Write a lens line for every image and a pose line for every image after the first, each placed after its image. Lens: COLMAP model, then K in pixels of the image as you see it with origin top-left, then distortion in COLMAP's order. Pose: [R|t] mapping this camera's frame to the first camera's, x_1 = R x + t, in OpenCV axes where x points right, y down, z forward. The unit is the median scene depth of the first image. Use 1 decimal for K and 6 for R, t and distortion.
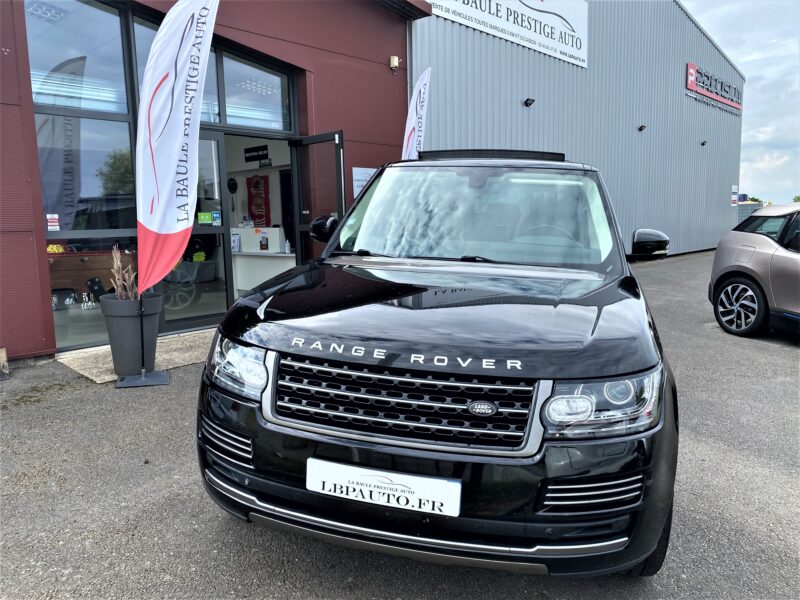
lens RADIAL K [[608.1, 0, 396.3], [0, 608.1, 296.2], [0, 0, 1]] dist [0.003569, 0.007707]
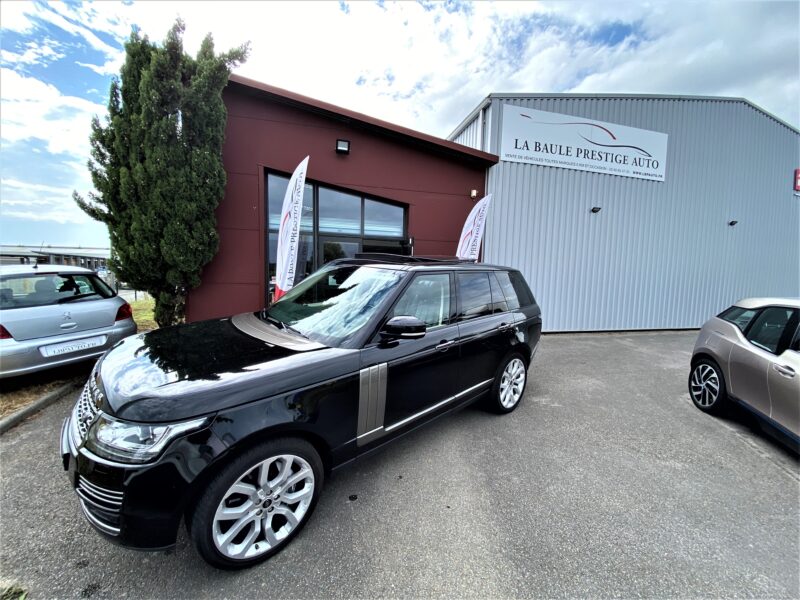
lens RADIAL K [[322.0, 0, 395.3], [0, 322.0, 299.5], [0, 0, 1]] dist [0.008240, -0.015722]
pose [[0.841628, 0.083983, -0.533487, 0.374914], [-0.110169, 0.993761, -0.017362, -0.065222], [0.528701, 0.073387, 0.845630, 0.186011]]
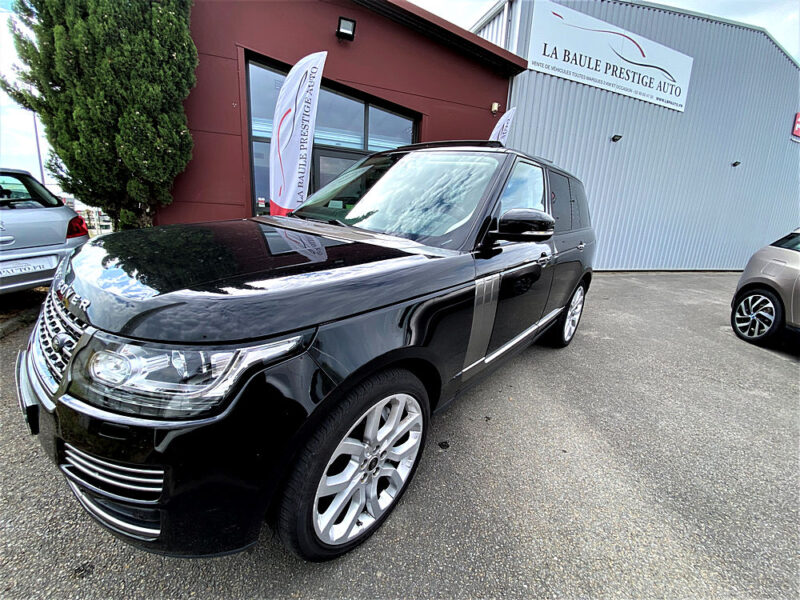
lens RADIAL K [[322.0, 0, 395.3], [0, 322.0, 299.5], [0, 0, 1]] dist [0.008240, -0.015722]
pose [[0.888682, 0.167254, -0.426931, 0.227471], [-0.123944, 0.984062, 0.127518, -0.003964], [0.441454, -0.060407, 0.895248, 0.218153]]
